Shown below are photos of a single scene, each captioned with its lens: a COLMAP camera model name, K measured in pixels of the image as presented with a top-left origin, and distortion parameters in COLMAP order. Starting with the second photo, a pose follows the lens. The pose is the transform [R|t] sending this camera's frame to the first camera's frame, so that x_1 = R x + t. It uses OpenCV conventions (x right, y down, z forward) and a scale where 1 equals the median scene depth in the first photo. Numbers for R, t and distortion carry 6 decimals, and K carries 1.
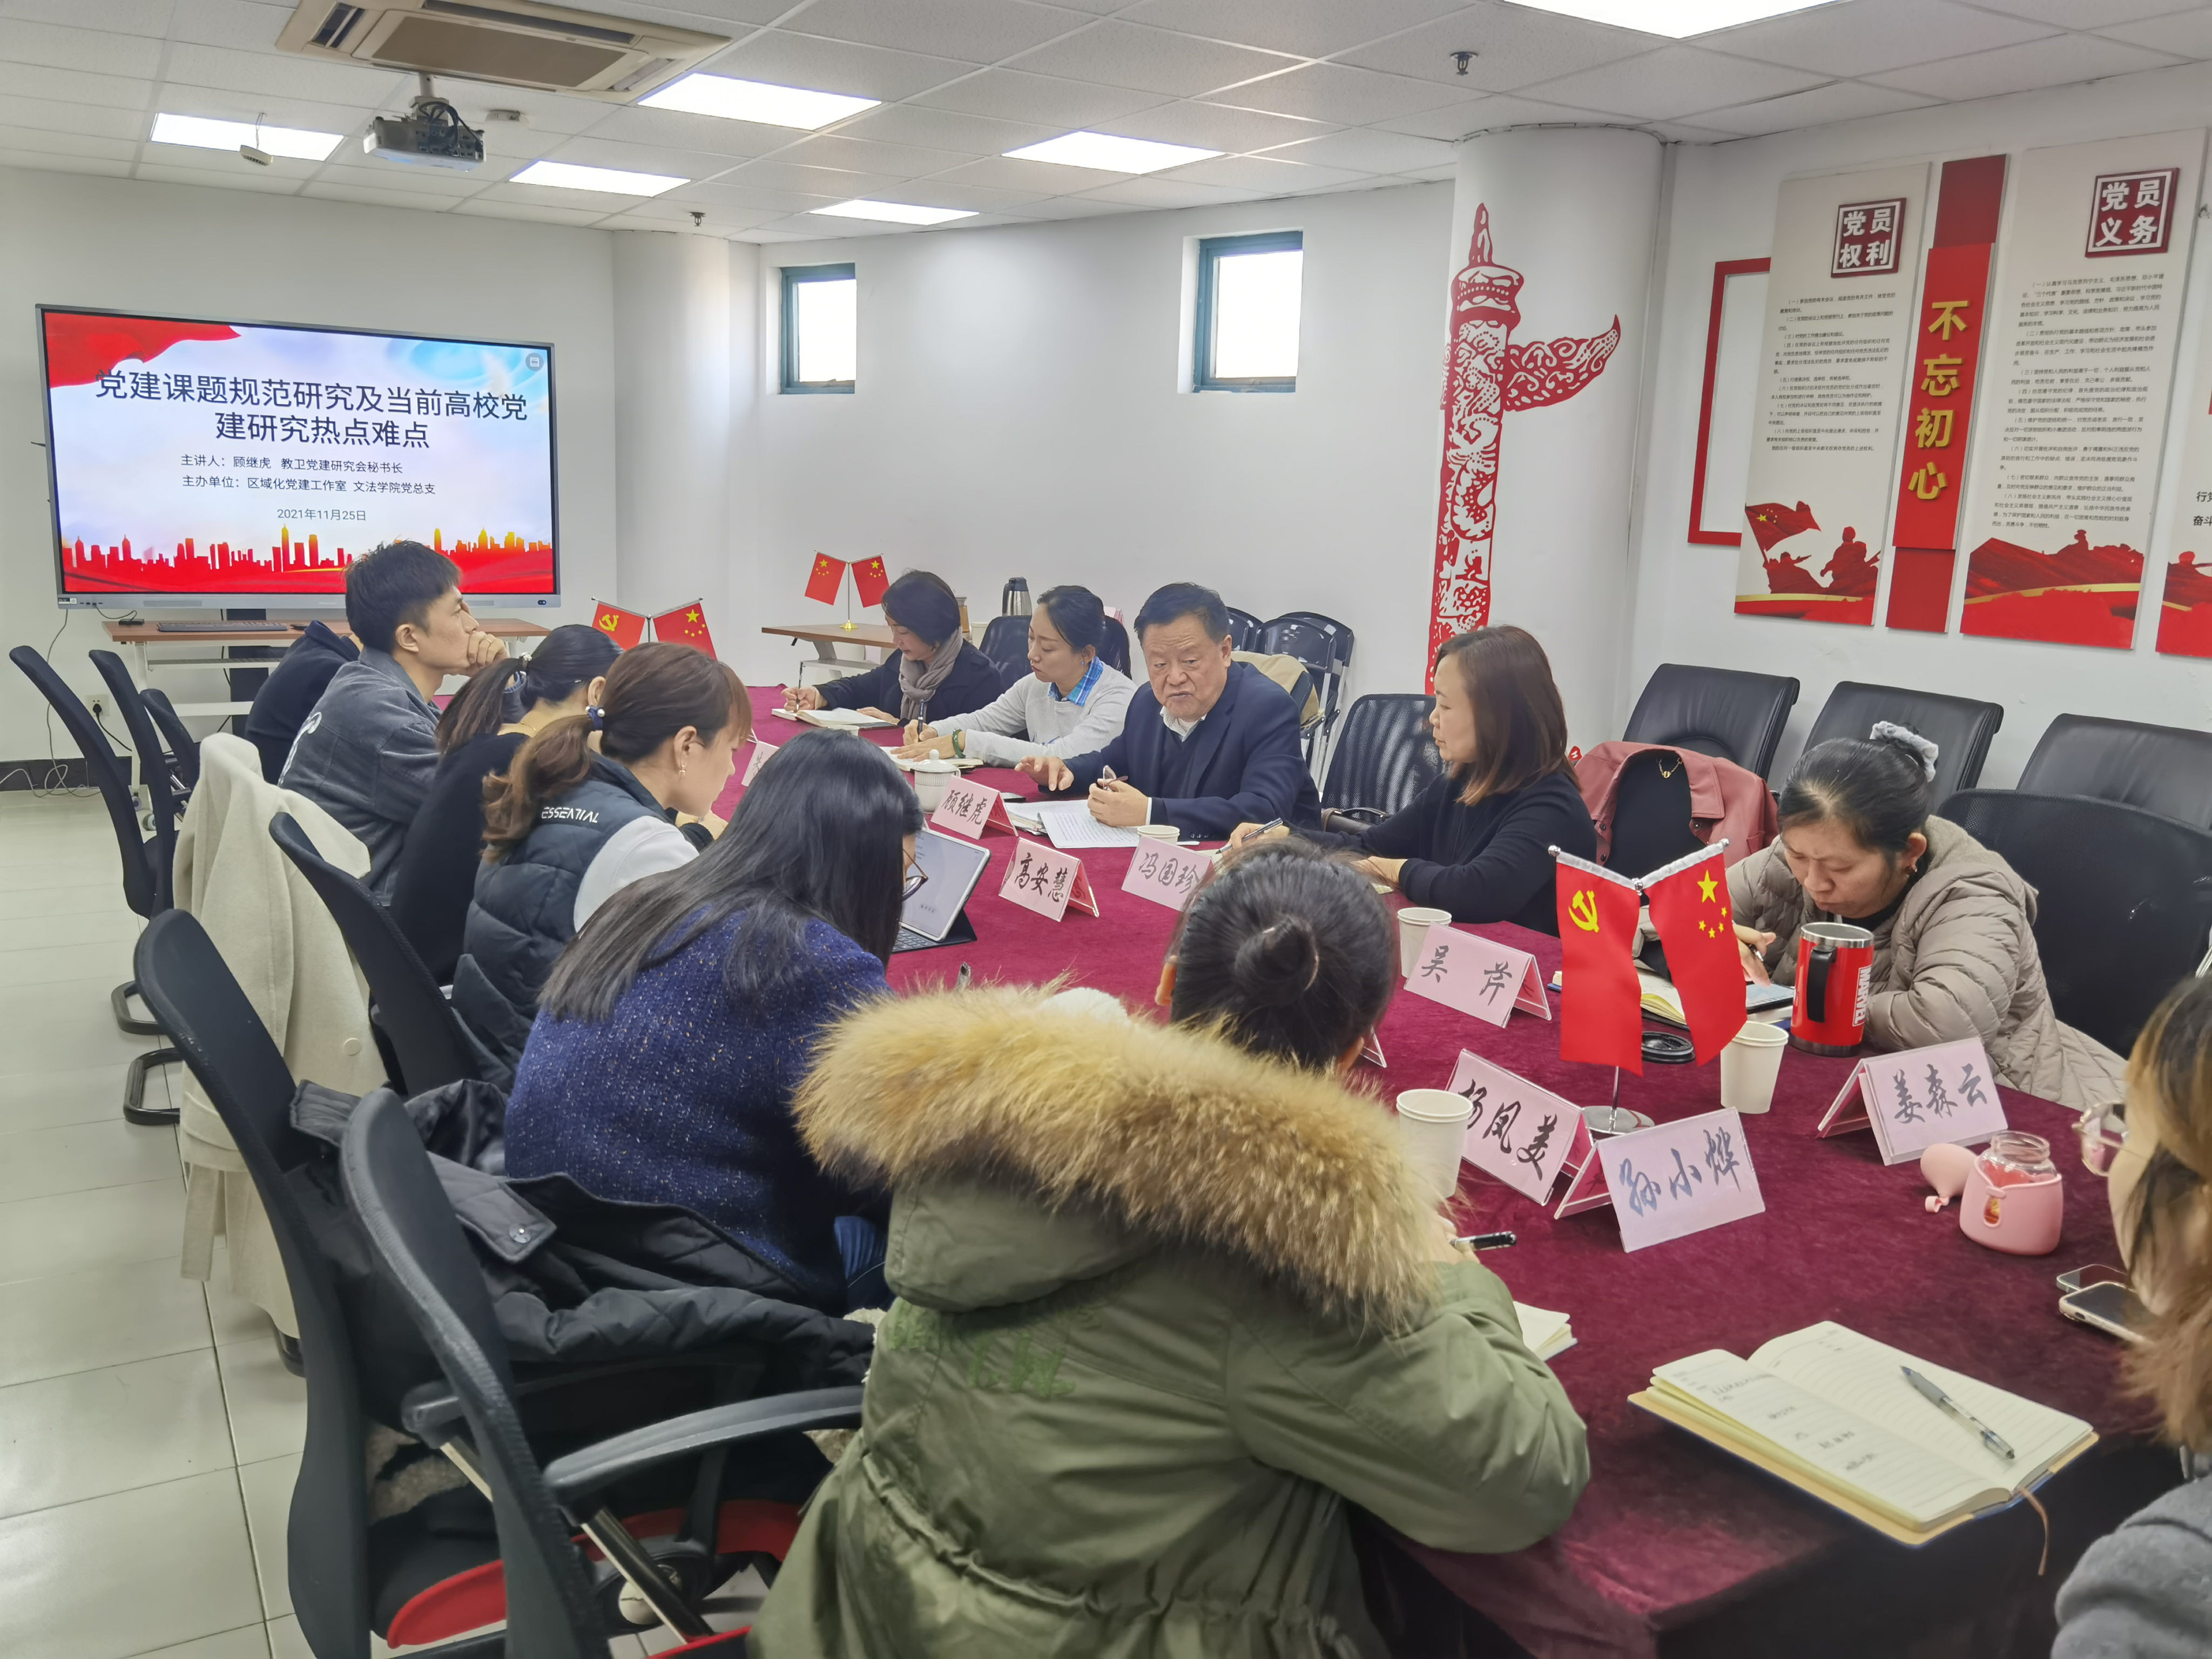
lens RADIAL K [[1766.8, 0, 1108.5], [0, 1766.8, 826.7], [0, 0, 1]] dist [-0.000523, 0.025514]
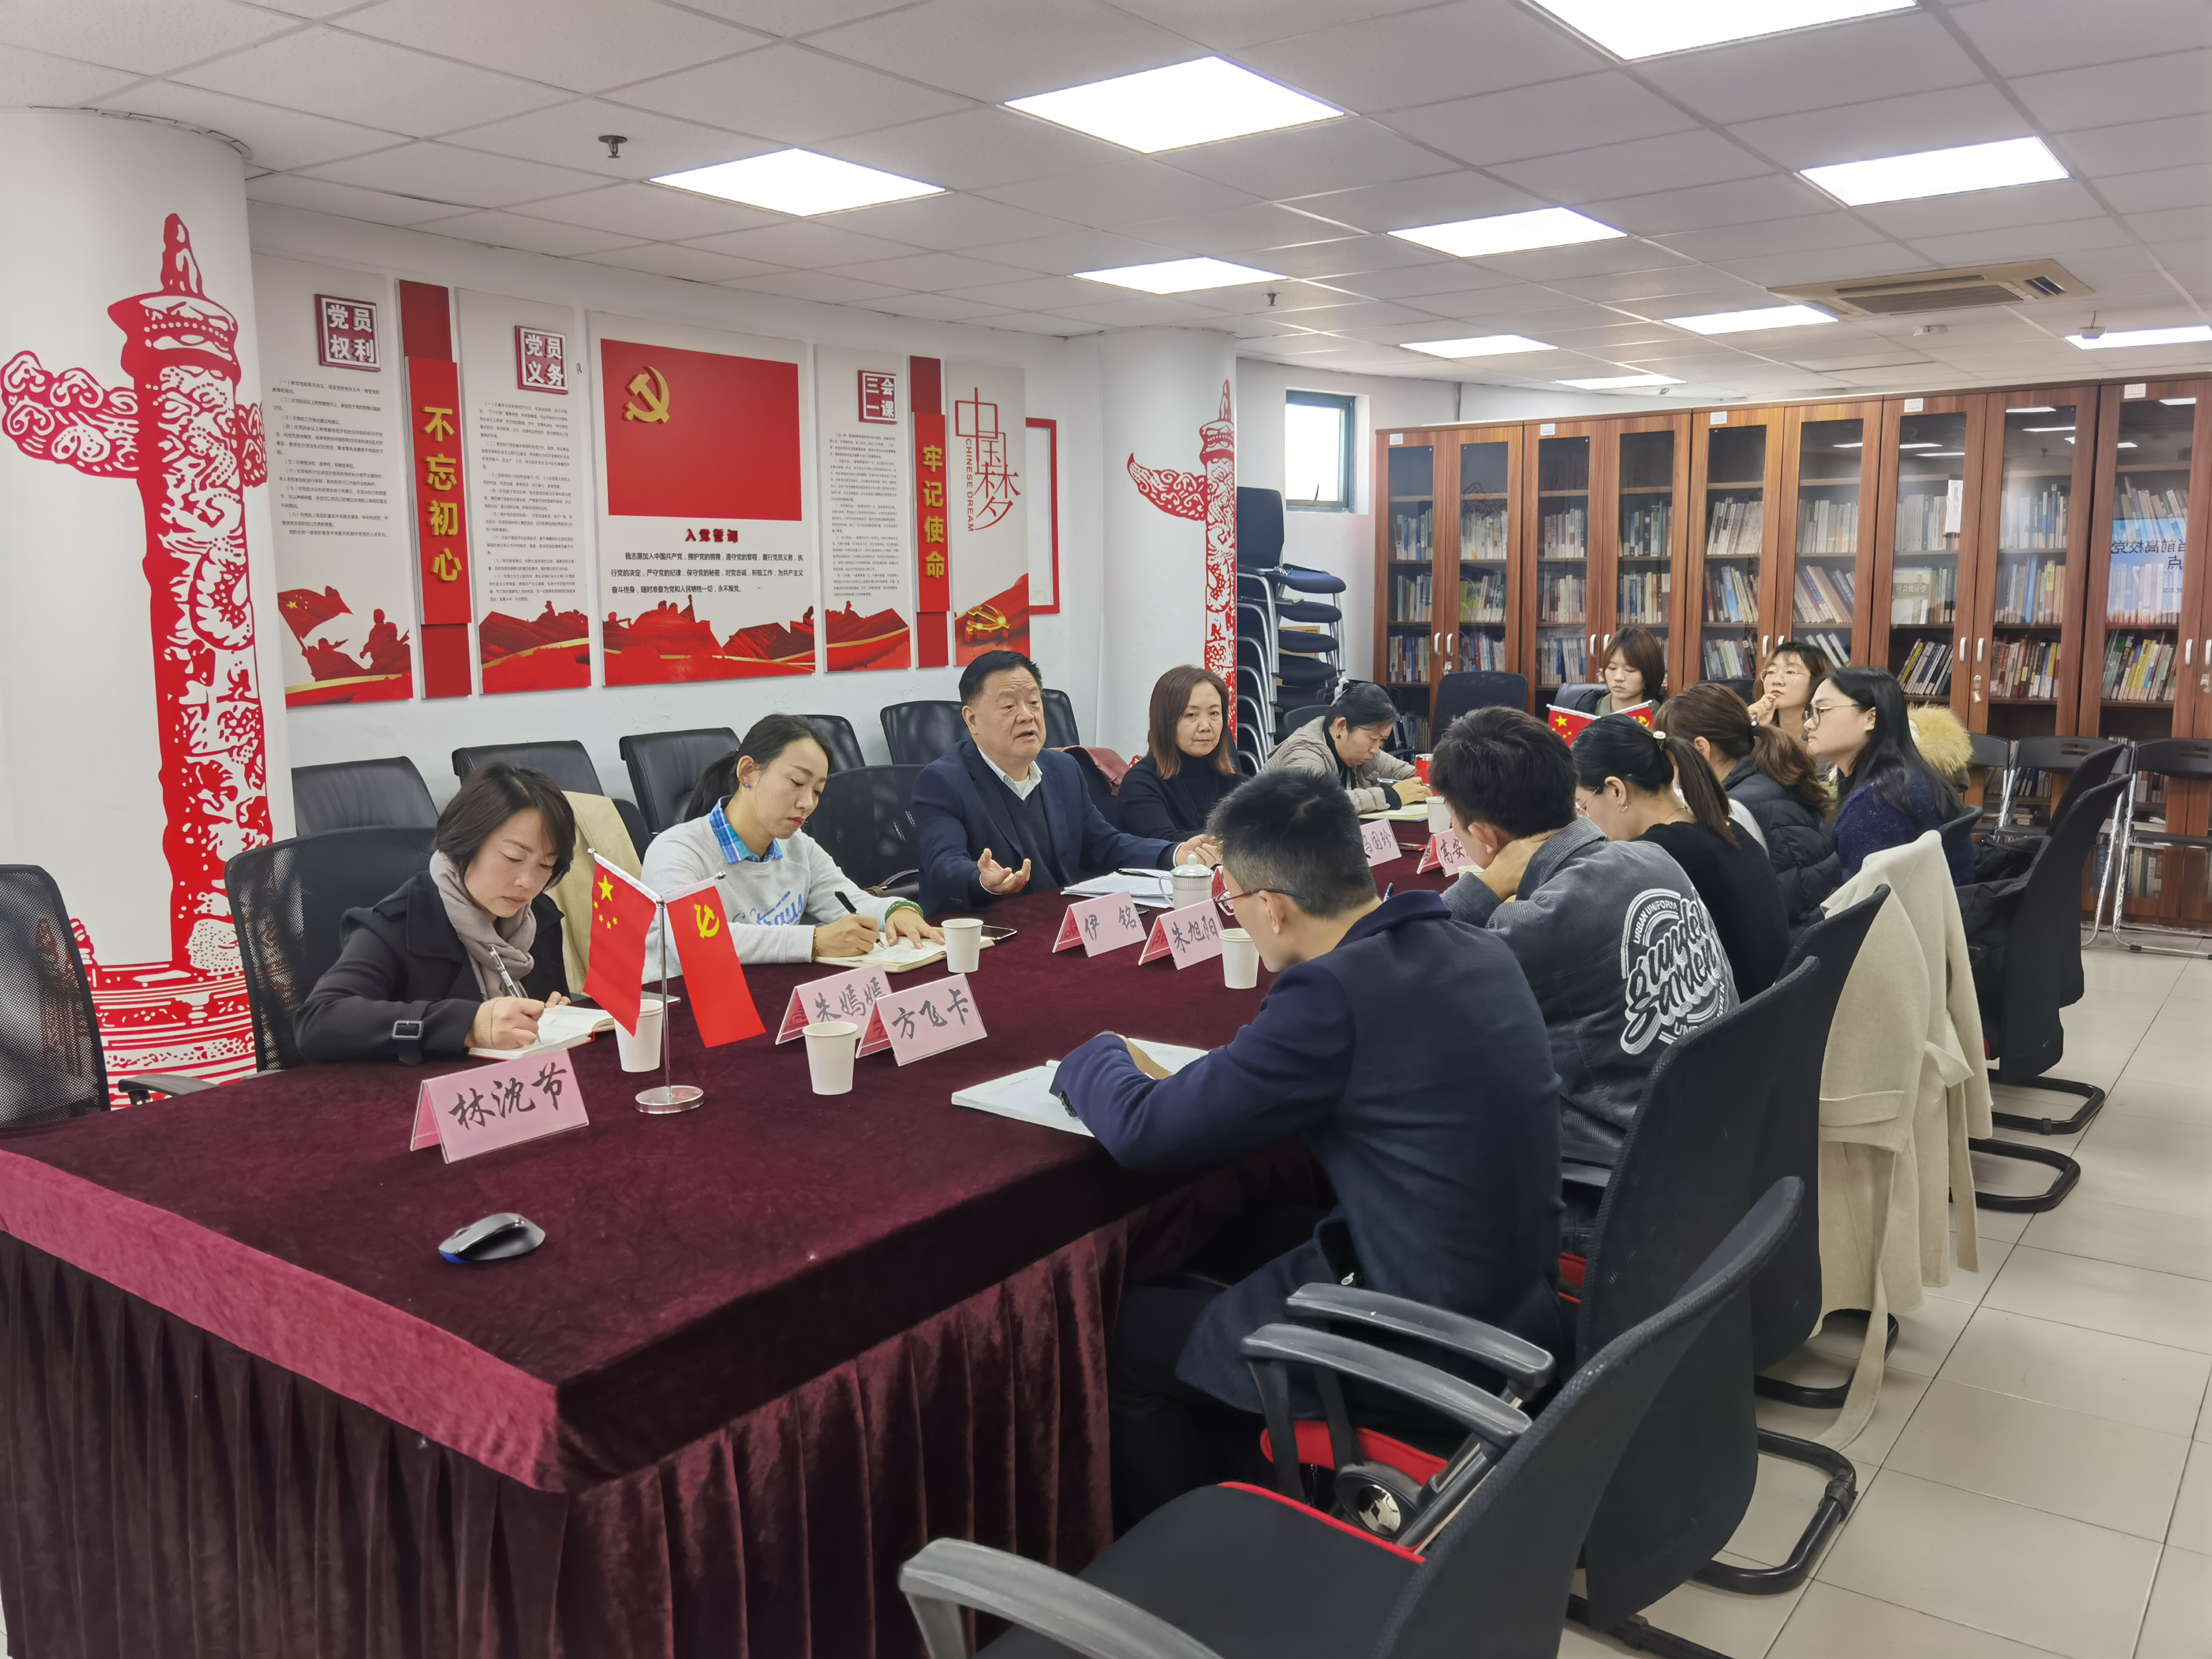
lens RADIAL K [[1766.8, 0, 1092.4], [0, 1766.8, 815.1], [0, 0, 1]] dist [-0.000523, 0.025514]
pose [[-0.393366, -0.148726, 0.907273, -0.680786], [0.171398, 0.957665, 0.231300, -0.214216], [-0.903264, 0.246490, -0.351222, 0.979925]]
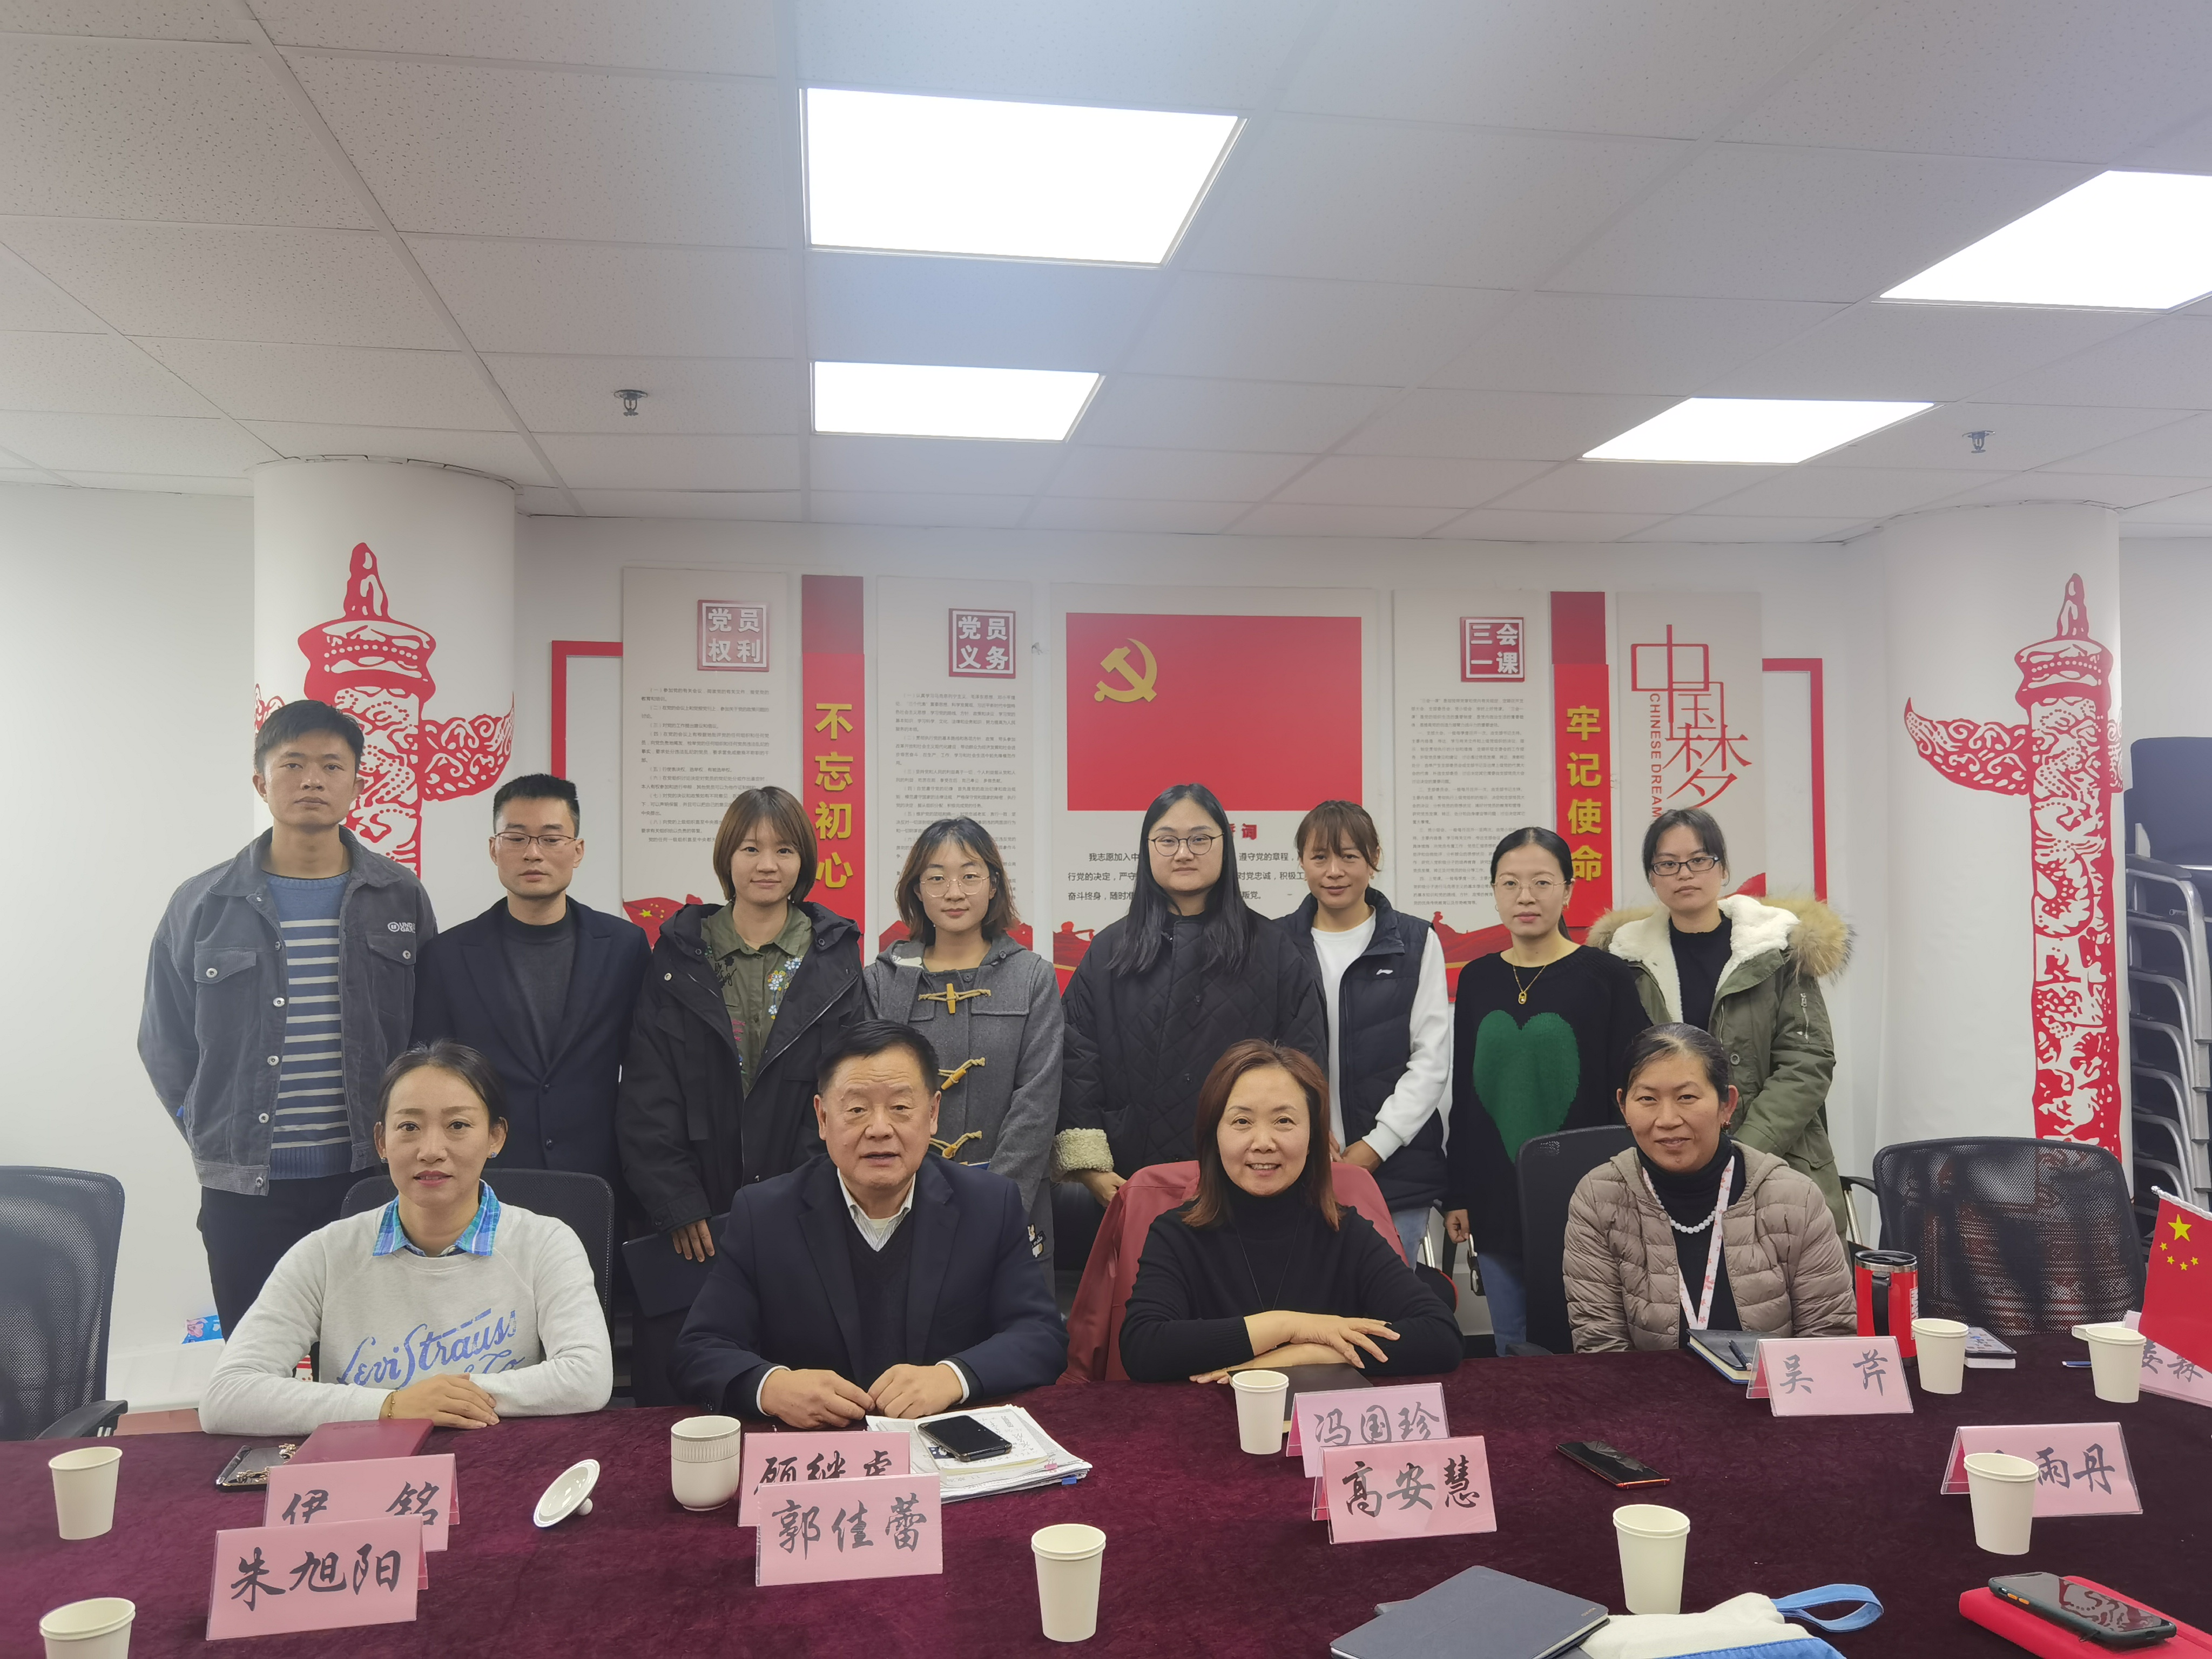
lens RADIAL K [[1766.8, 0, 1095.5], [0, 1766.8, 825.7], [0, 0, 1]] dist [-0.000523, 0.025514]
pose [[0.358415, -0.015501, 0.933434, -0.410326], [0.195705, 0.978893, -0.058890, -0.120002], [-0.912819, 0.203785, 0.353884, 0.452113]]
